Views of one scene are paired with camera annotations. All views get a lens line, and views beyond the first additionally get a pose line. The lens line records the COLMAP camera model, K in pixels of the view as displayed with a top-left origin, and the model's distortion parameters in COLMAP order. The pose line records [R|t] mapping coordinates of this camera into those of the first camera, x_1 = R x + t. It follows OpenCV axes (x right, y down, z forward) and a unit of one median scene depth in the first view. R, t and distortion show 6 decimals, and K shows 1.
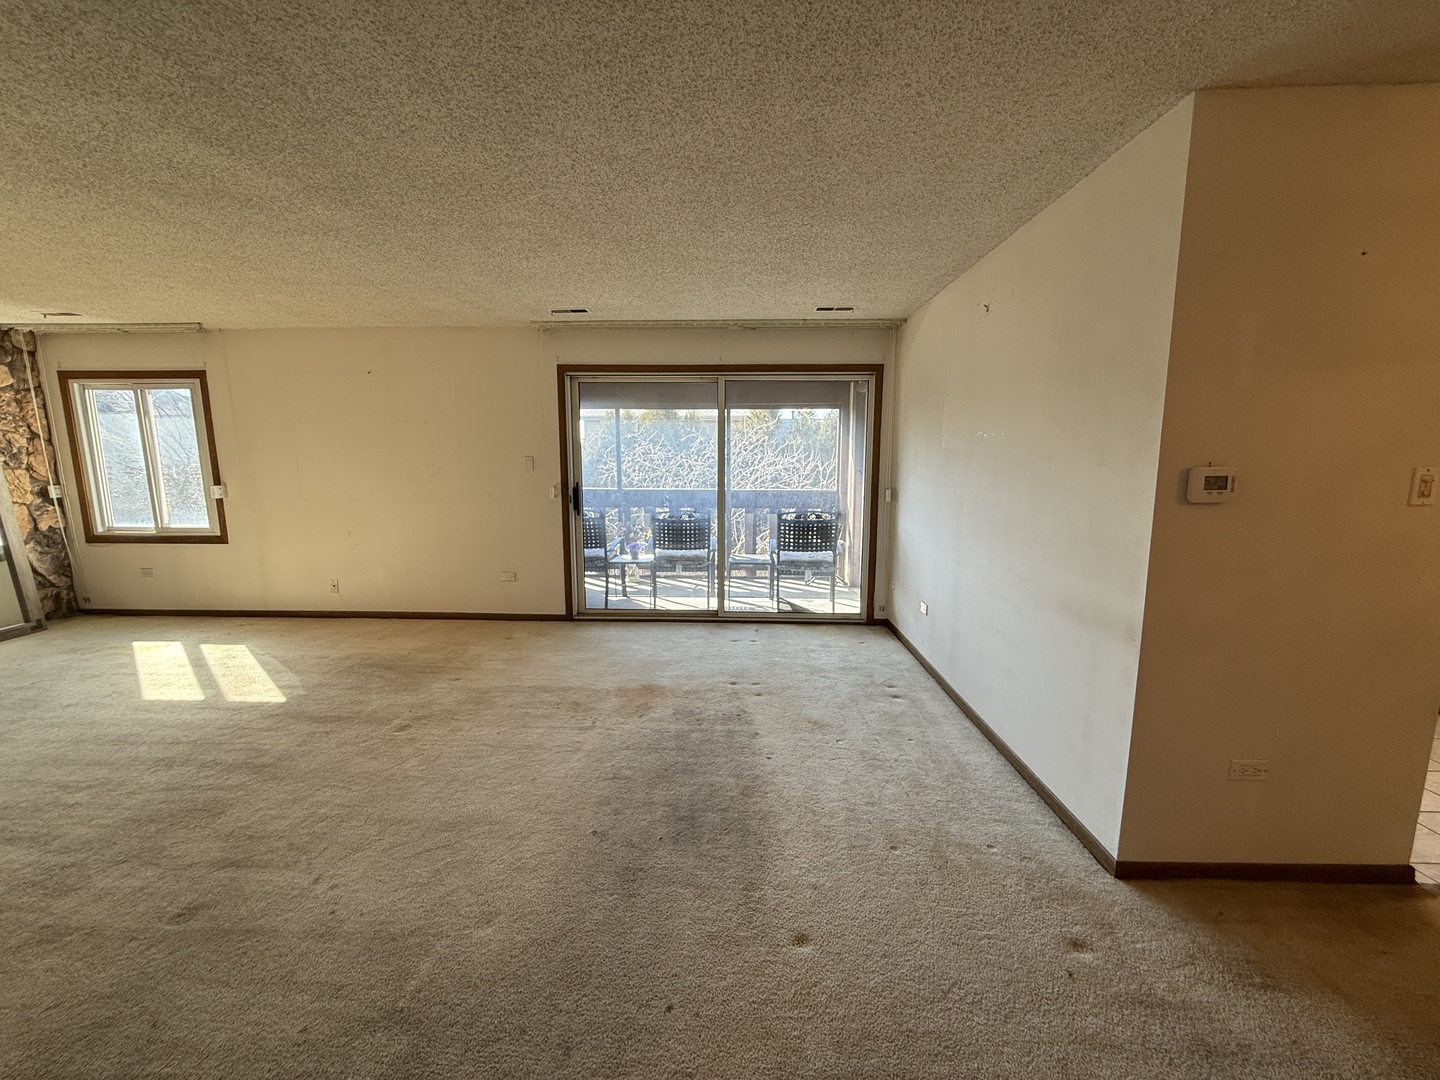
lens RADIAL K [[572.3, 0, 717.1], [0, 572.3, 538.0], [0, 0, 1]] dist [-0.000052, 0.000212]
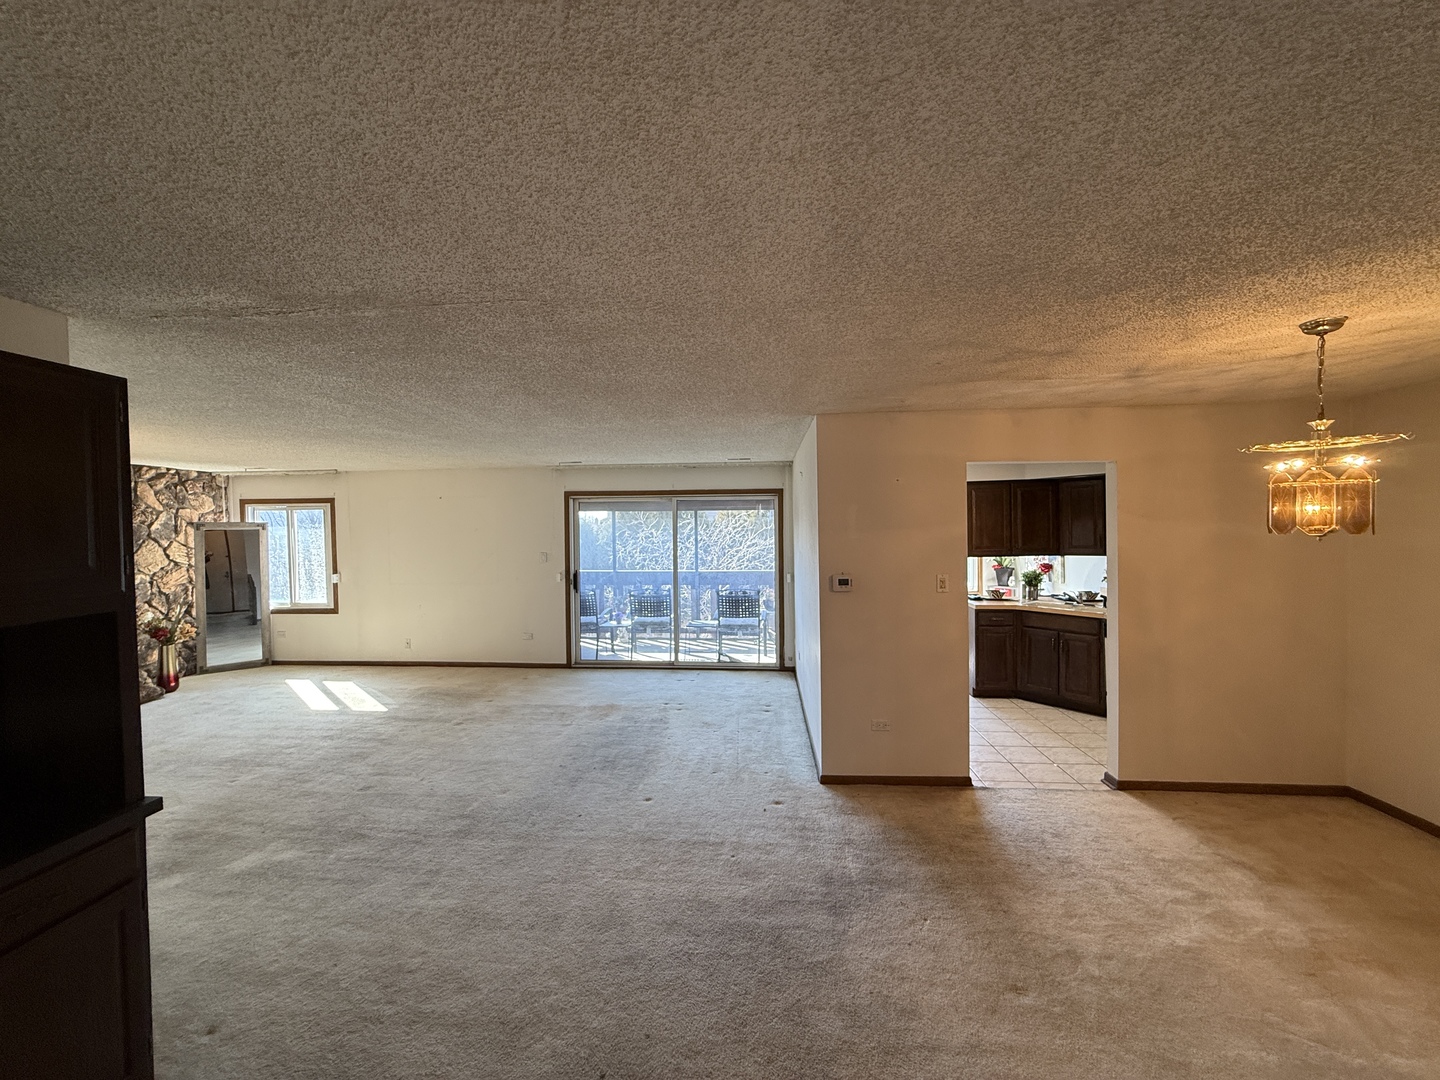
lens RADIAL K [[572.3, 0, 717.1], [0, 572.3, 538.0], [0, 0, 1]] dist [-0.000052, 0.000212]
pose [[0.998808, -0.010519, -0.047659, 0.220328], [0.004655, 0.992578, -0.121519, -0.000665], [0.048583, 0.121152, 0.991444, -0.519279]]
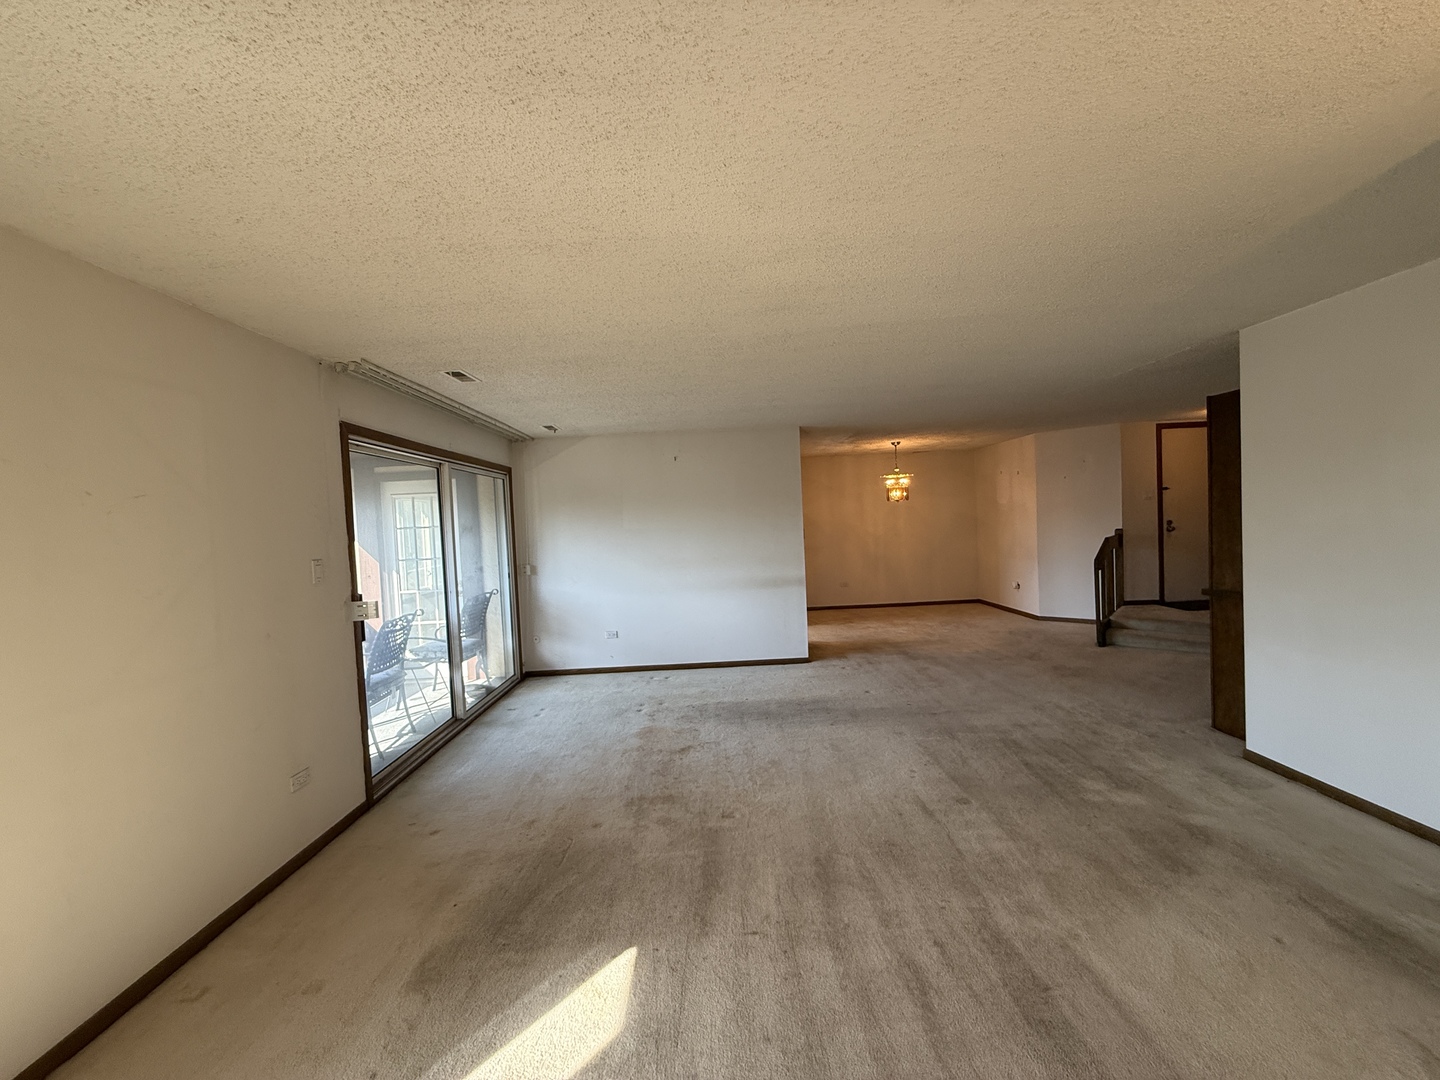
lens RADIAL K [[572.3, 0, 717.1], [0, 572.3, 538.0], [0, 0, 1]] dist [-0.000052, 0.000212]
pose [[-0.042934, -0.028953, 0.998658, -1.139498], [0.188246, 0.981442, 0.036547, -0.129198], [-0.981183, 0.189562, -0.036687, 0.727316]]
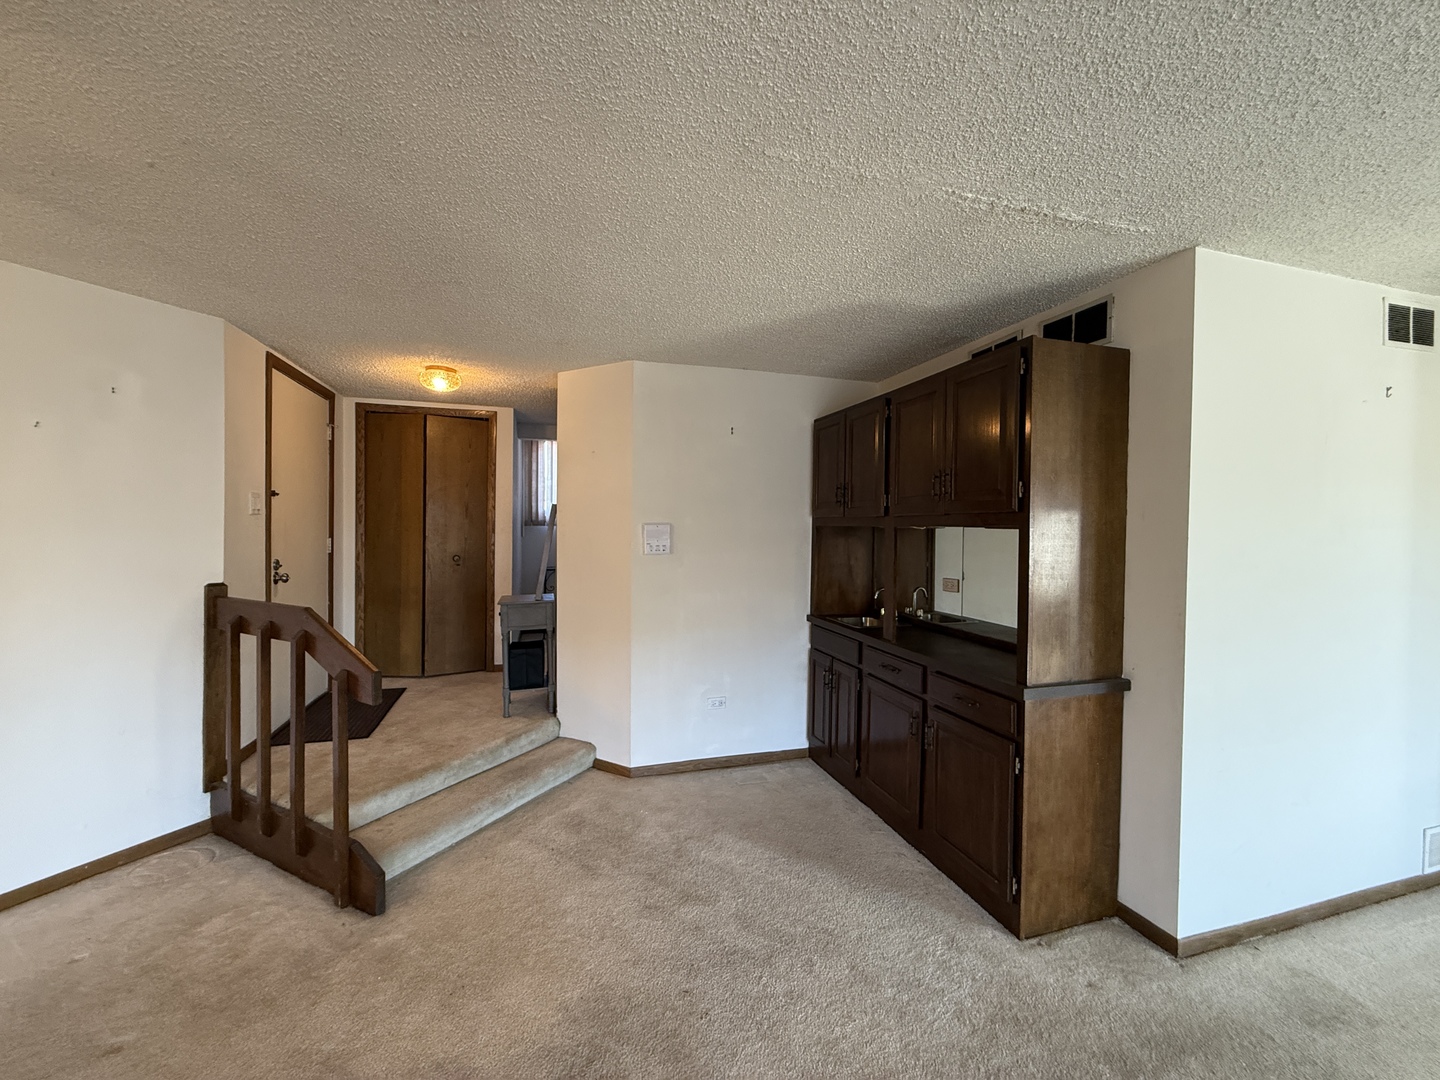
lens RADIAL K [[572.3, 0, 717.1], [0, 572.3, 538.0], [0, 0, 1]] dist [-0.000052, 0.000212]
pose [[-0.947338, -0.002415, -0.320227, 0.197005], [-0.054412, 0.986645, 0.153528, -0.055402], [0.315580, 0.162867, -0.934818, 0.284743]]
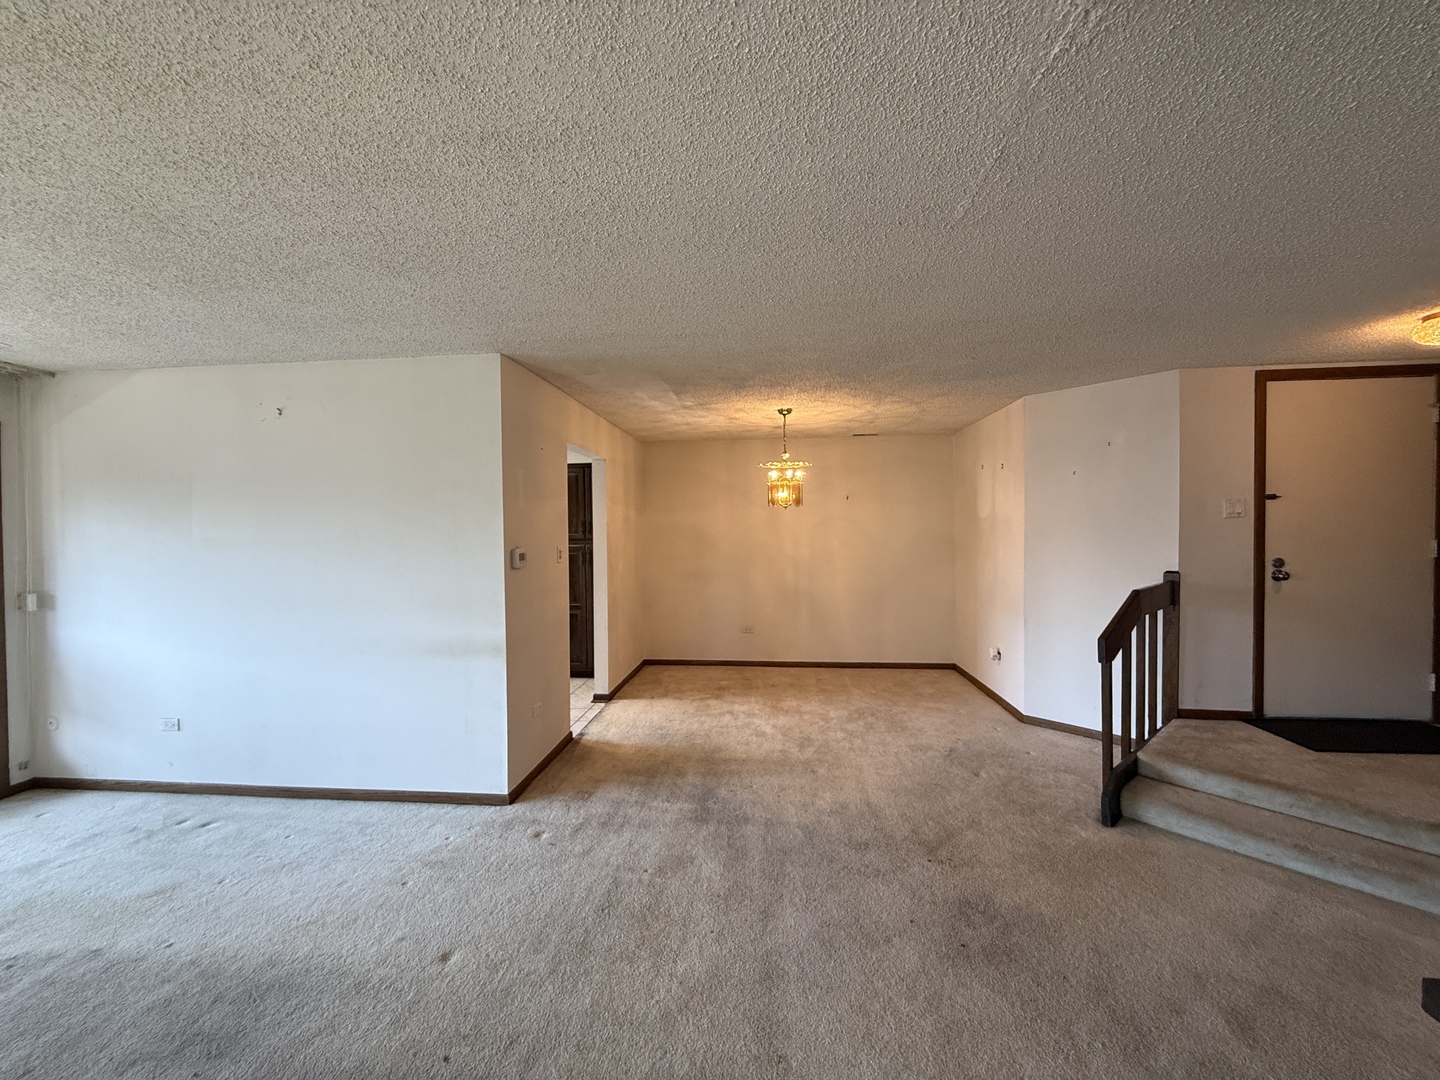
lens RADIAL K [[575.1, 0, 717.8], [0, 575.1, 537.3], [0, 0, 1]] dist [0.000066, 0.000085]
pose [[0.071342, -0.015829, 0.997326, -0.419475], [0.152253, 0.988330, 0.004795, -0.030993], [-0.985763, 0.151504, 0.072920, 0.098424]]
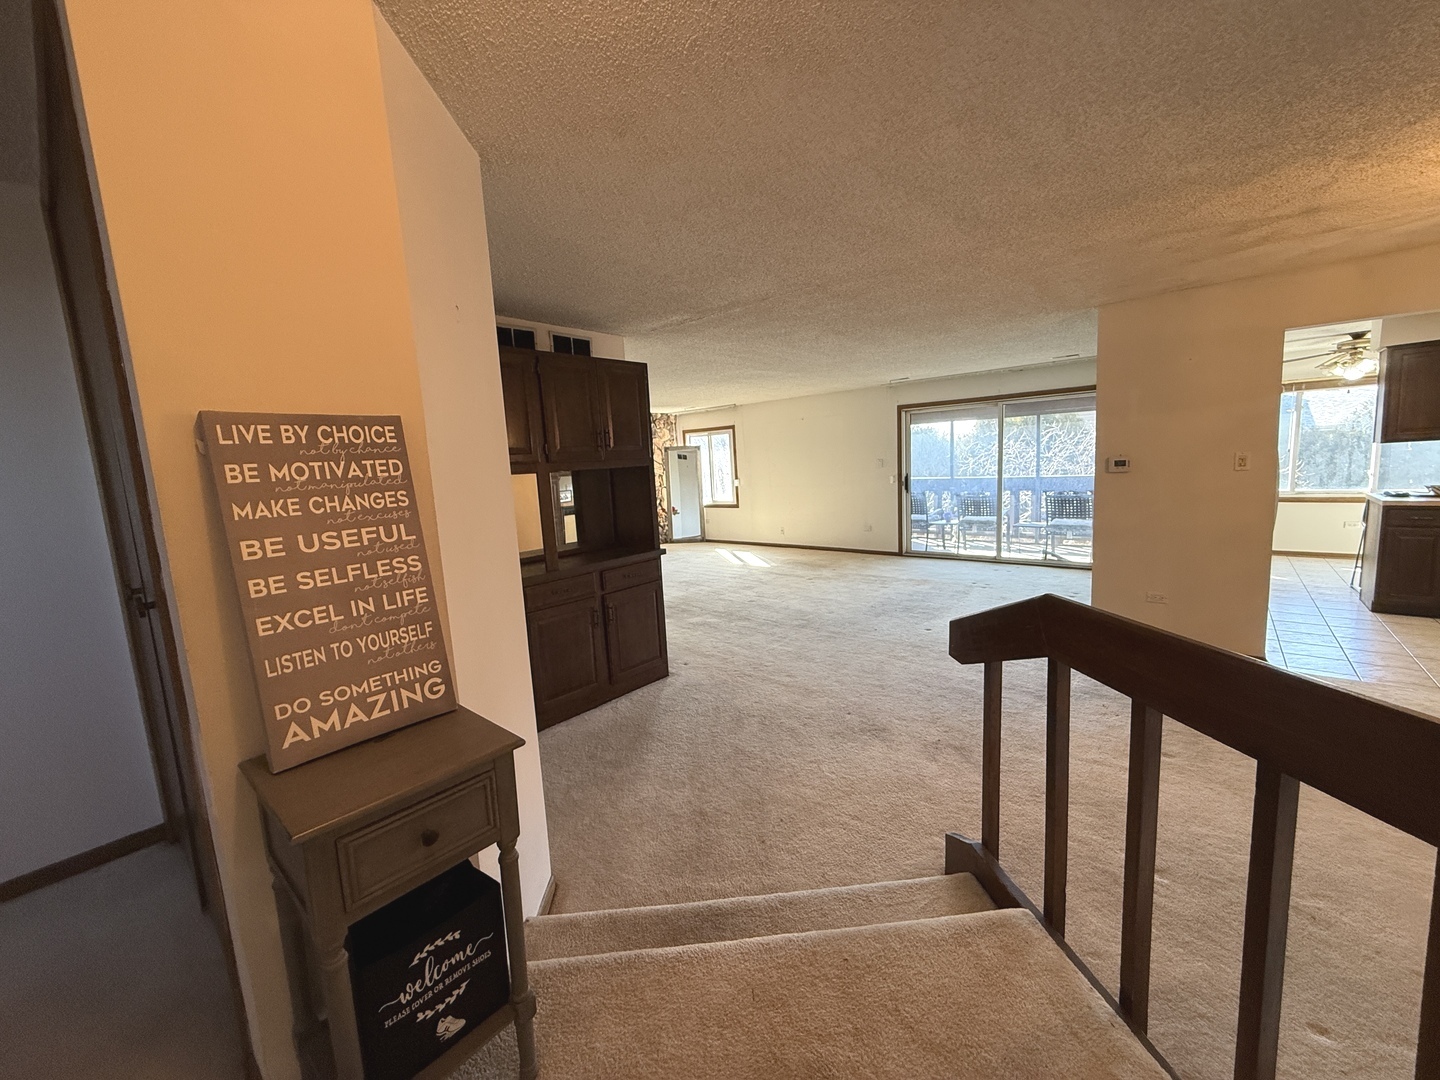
lens RADIAL K [[572.3, 0, 717.1], [0, 572.3, 538.0], [0, 0, 1]] dist [-0.000052, 0.000212]
pose [[0.776836, 0.042672, -0.628256, 0.472487], [-0.038677, 0.999051, 0.020034, 0.098304], [0.628514, 0.008735, 0.777749, -0.805886]]
